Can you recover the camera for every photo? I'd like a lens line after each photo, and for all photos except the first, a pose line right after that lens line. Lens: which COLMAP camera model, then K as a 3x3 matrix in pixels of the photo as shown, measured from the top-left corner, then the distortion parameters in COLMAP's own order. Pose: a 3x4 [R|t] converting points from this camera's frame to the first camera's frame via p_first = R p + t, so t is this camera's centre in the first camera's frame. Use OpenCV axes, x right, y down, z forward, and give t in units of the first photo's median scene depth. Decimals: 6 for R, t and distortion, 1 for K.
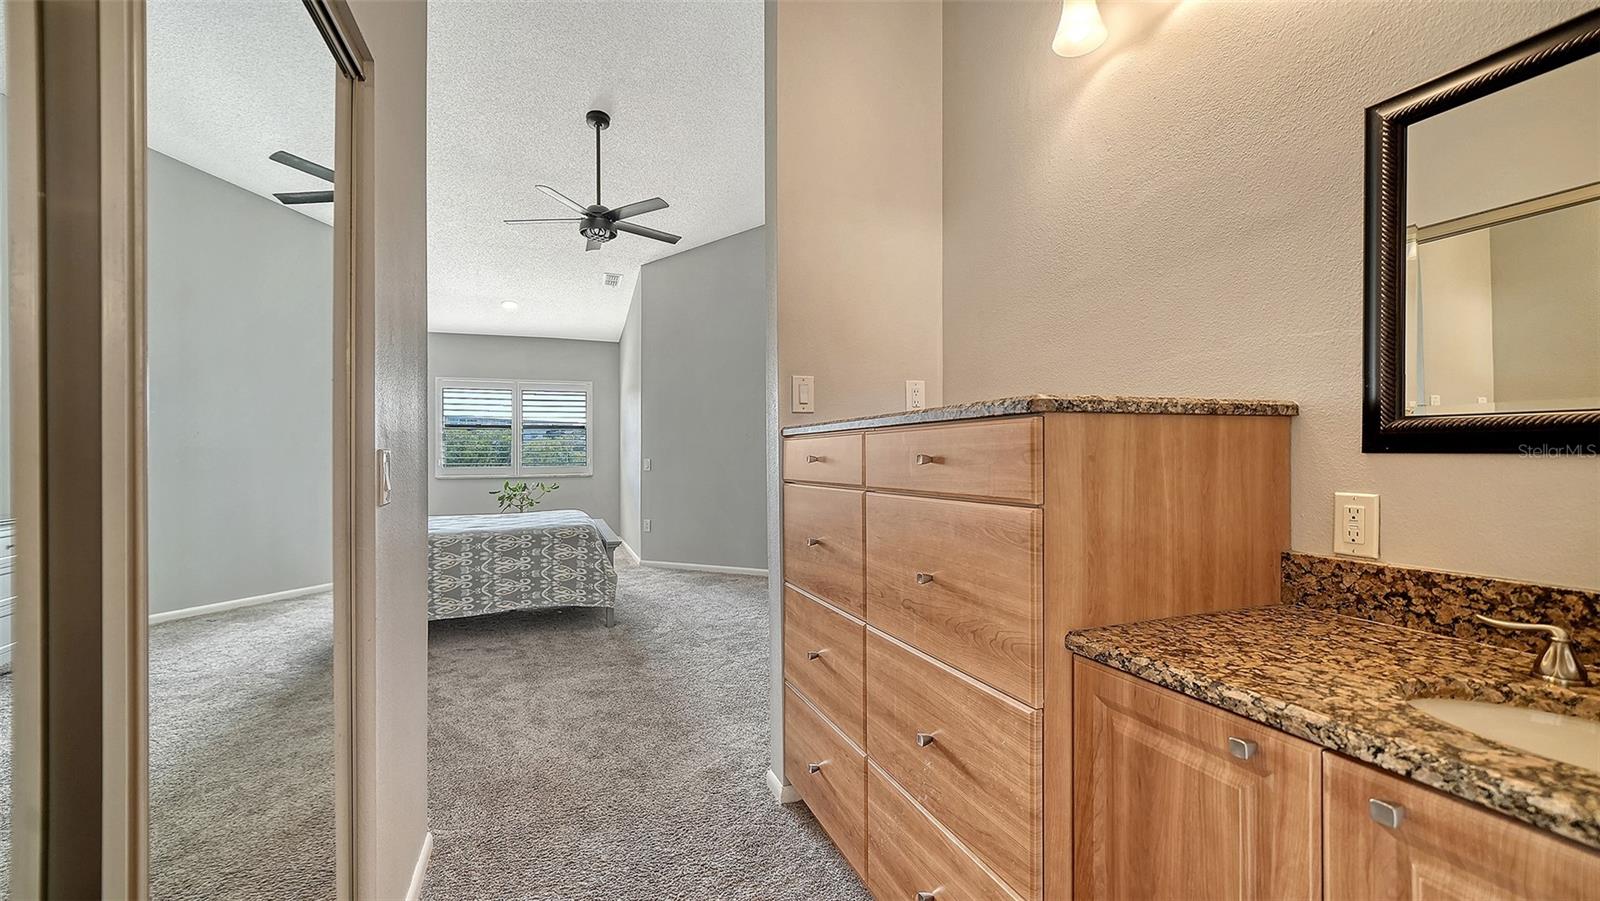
lens RADIAL K [[637.2, 0, 784.8], [0, 637.2, 439.3], [0, 0, 1]] dist [-0.003901, -0.000753]
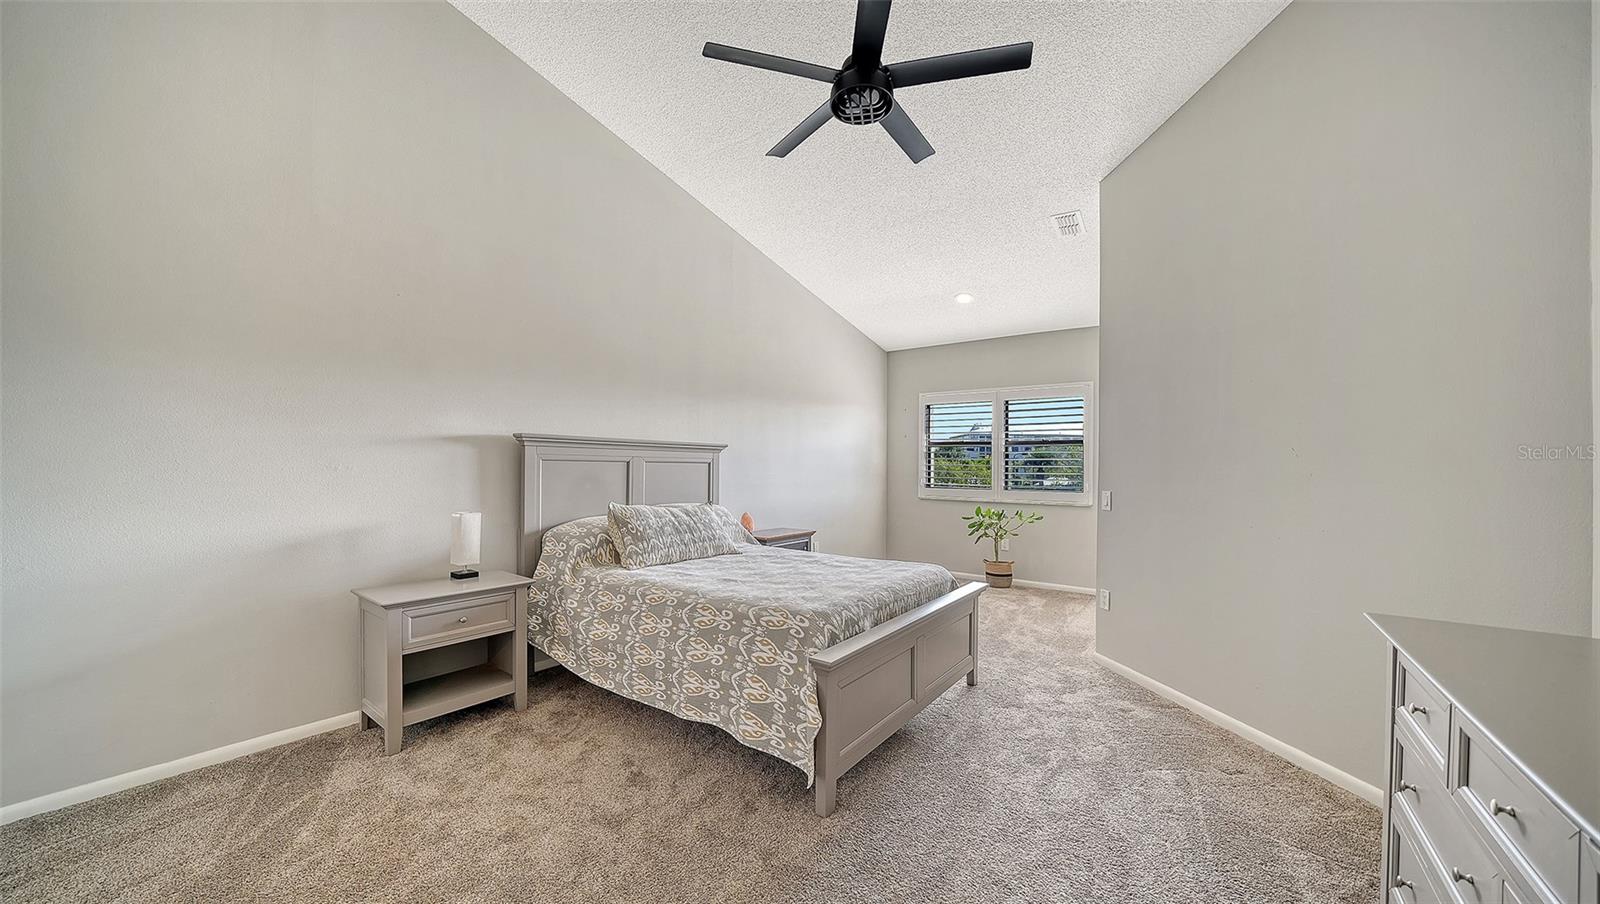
lens RADIAL K [[556.6, 0, 788.3], [0, 556.6, 458.6], [0, 0, 1]] dist [-0.008470, -0.000855]
pose [[0.545949, 0.002773, -0.837814, 0.103147], [0.004000, 0.999974, 0.005916, -0.008601], [0.837809, -0.006581, 0.545924, 0.732998]]
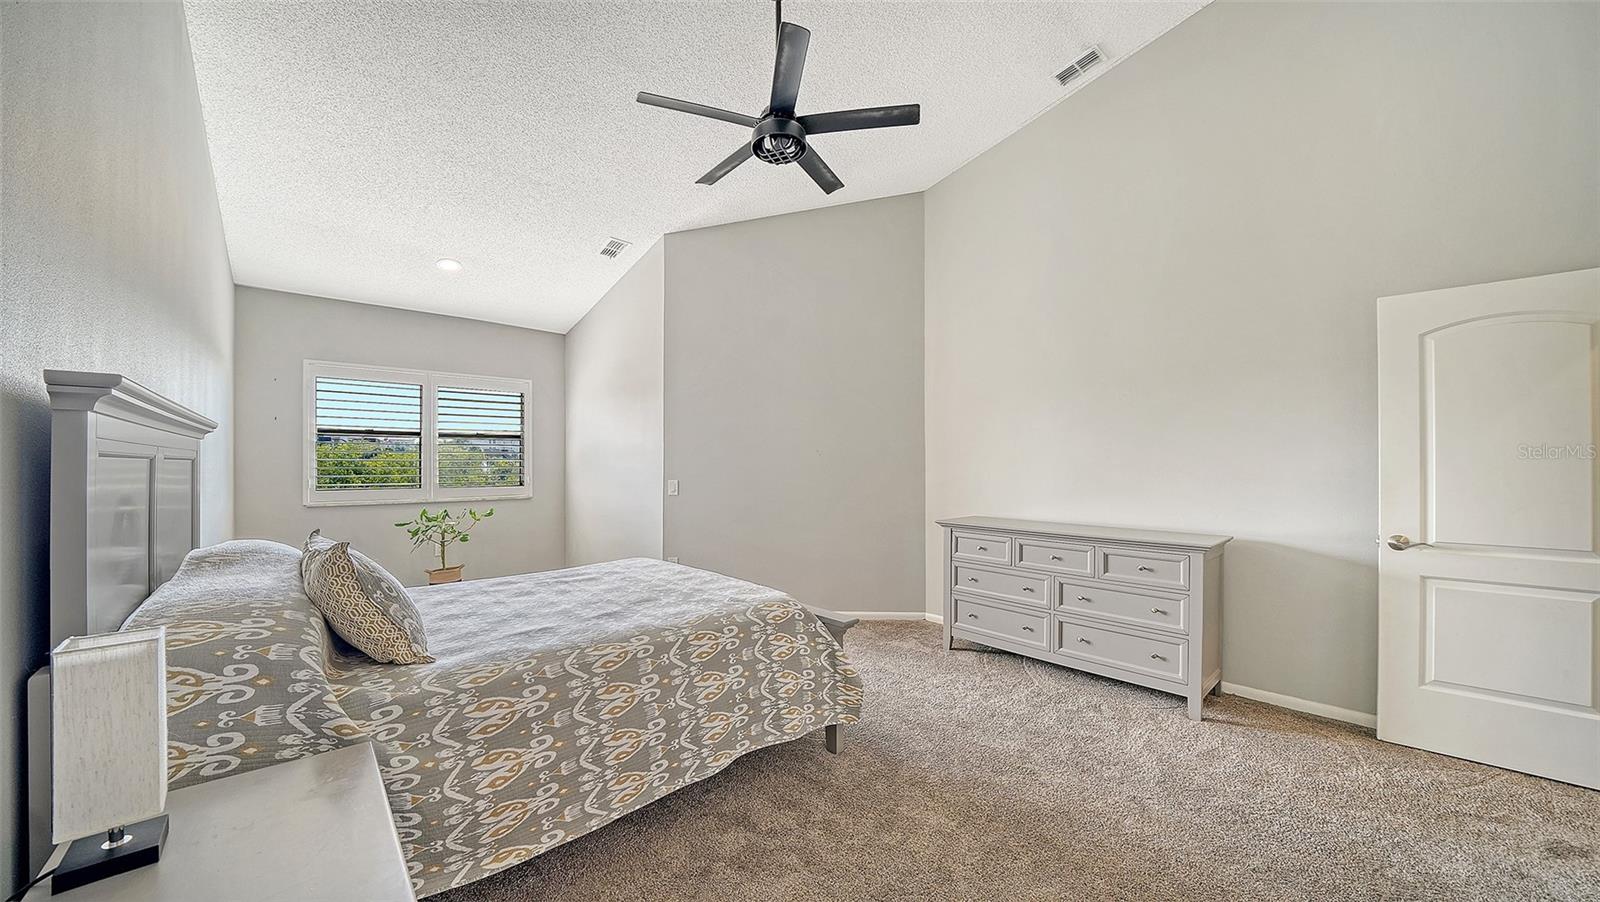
lens RADIAL K [[556.6, 0, 794.0], [0, 556.6, 452.1], [0, 0, 1]] dist [-0.008470, -0.000855]
pose [[0.932456, 0.009655, 0.361154, -0.530279], [-0.011483, 0.999930, 0.002916, -0.011618], [-0.361101, -0.006866, 0.932502, 0.498430]]
